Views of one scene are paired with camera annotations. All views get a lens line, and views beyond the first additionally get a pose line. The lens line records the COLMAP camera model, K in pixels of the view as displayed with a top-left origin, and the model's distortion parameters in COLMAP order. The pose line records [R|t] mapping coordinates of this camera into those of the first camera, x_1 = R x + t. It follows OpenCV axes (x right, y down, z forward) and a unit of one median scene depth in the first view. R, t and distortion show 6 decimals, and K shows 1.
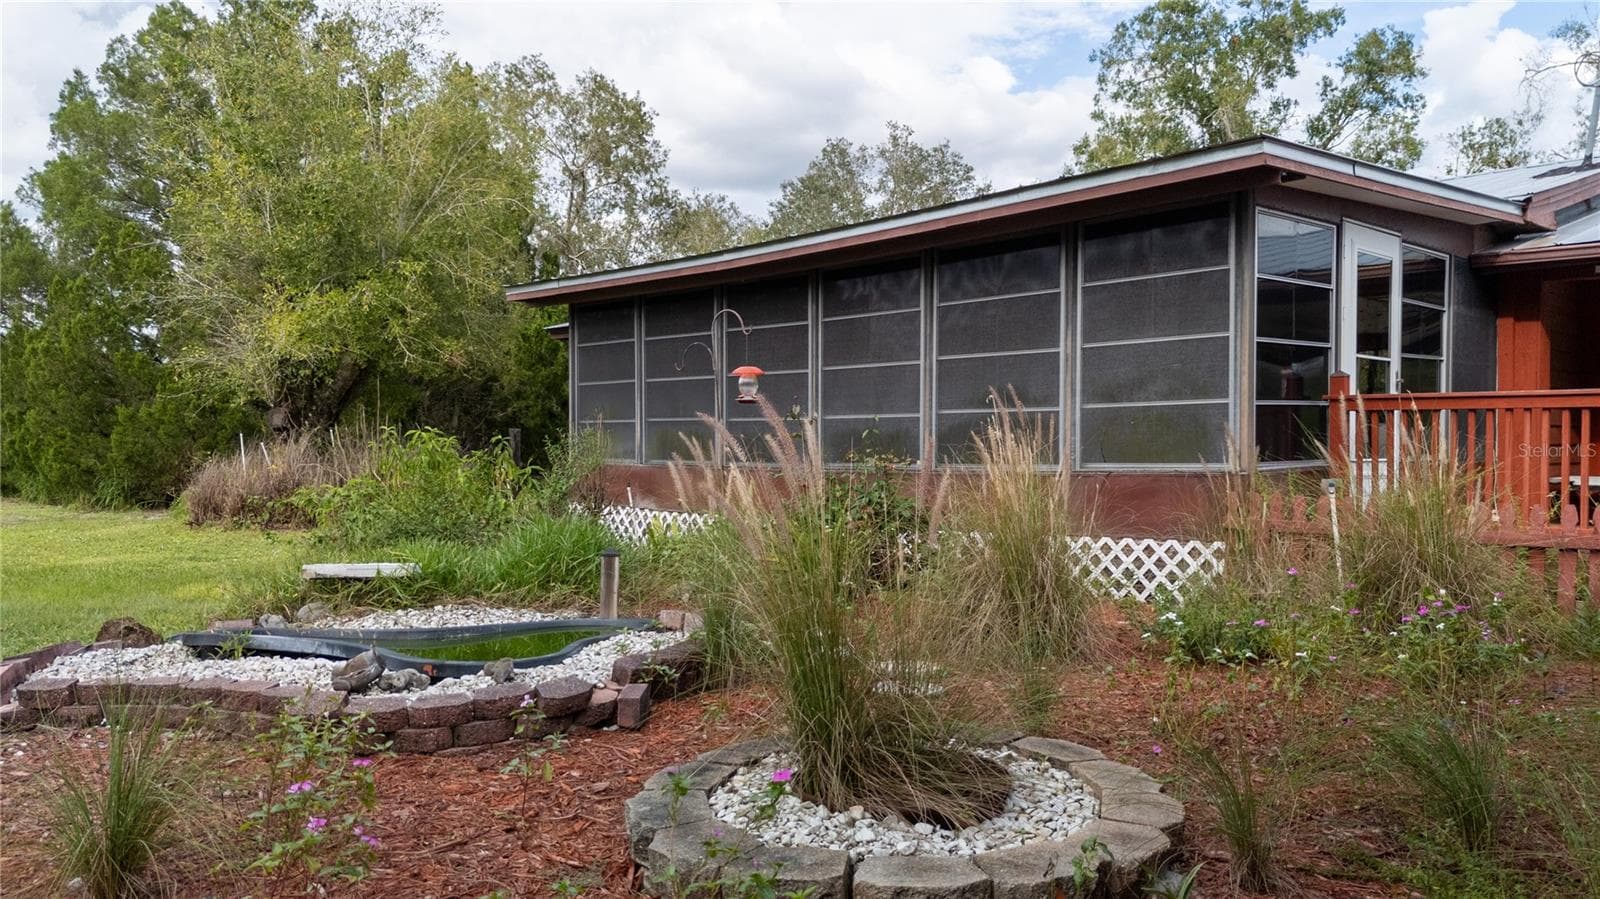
lens RADIAL K [[1263.2, 0, 800.0], [0, 1263.2, 449.5], [0, 0, 1]] dist [0.087406, -0.001653]
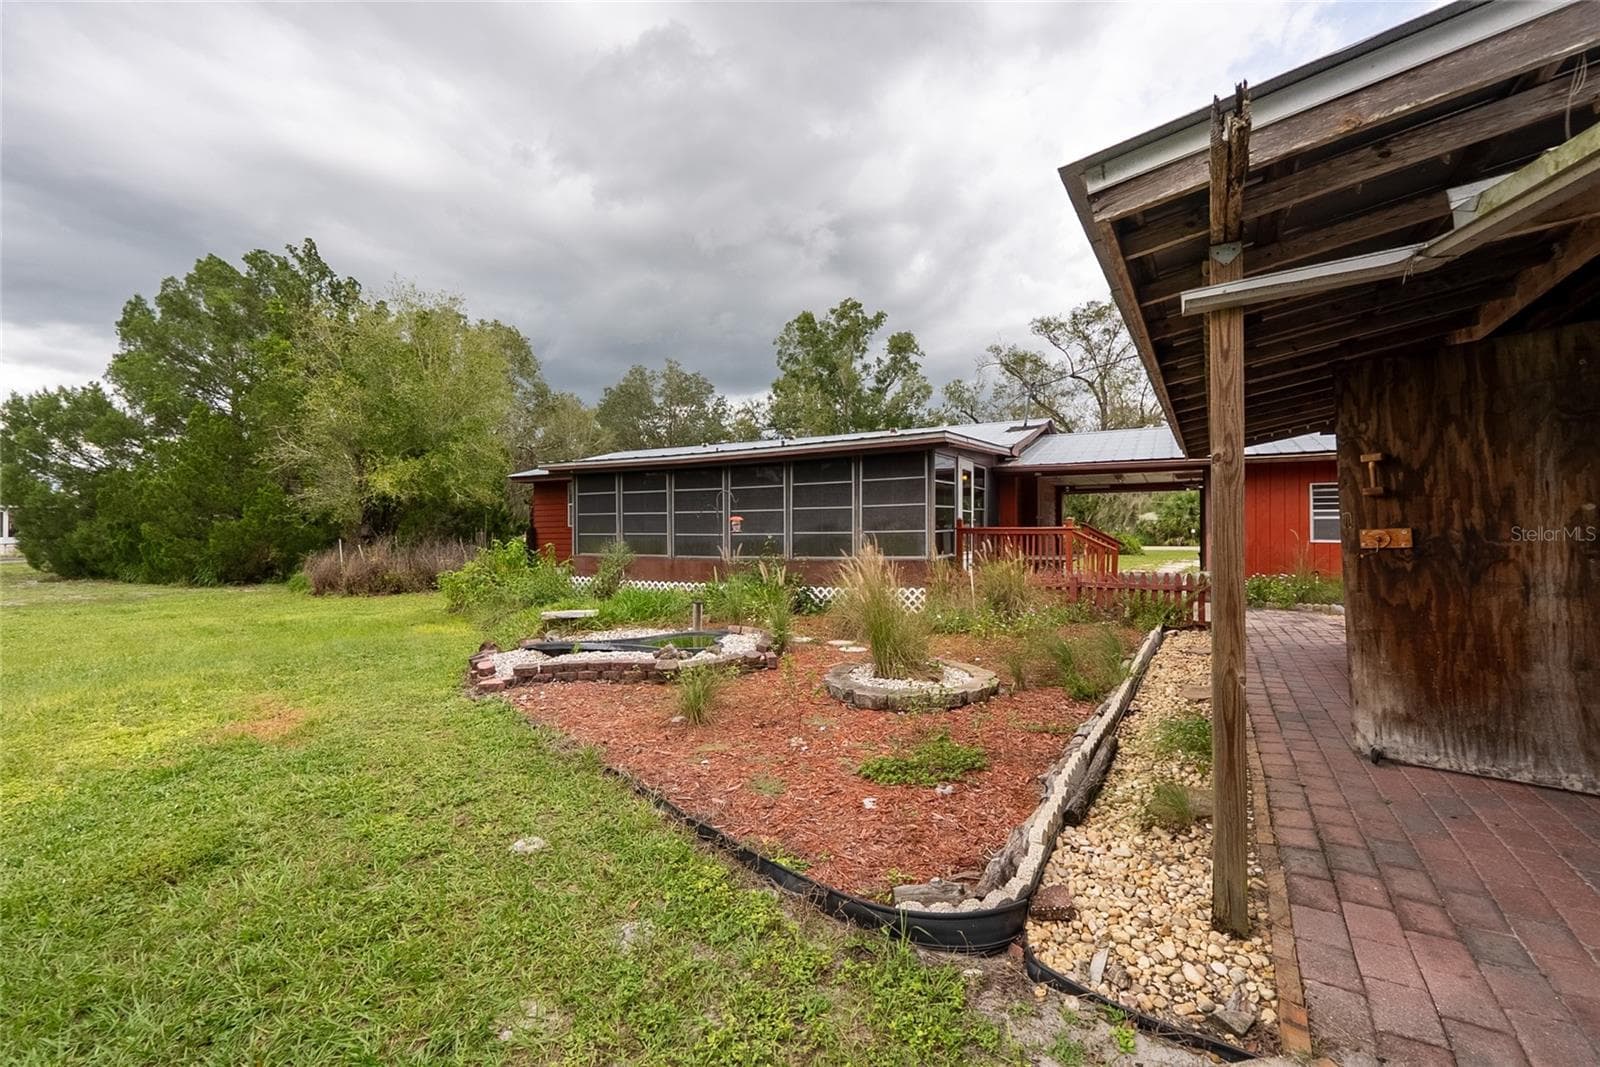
lens RADIAL K [[742.6, 0, 800.0], [0, 742.6, 533.5], [0, 0, 1]] dist [0.063139, 0.000051]
pose [[0.949132, -0.008609, 0.314761, -0.225155], [0.007603, 0.999961, 0.004424, -0.026511], [-0.314787, -0.001806, 0.949161, -0.189826]]
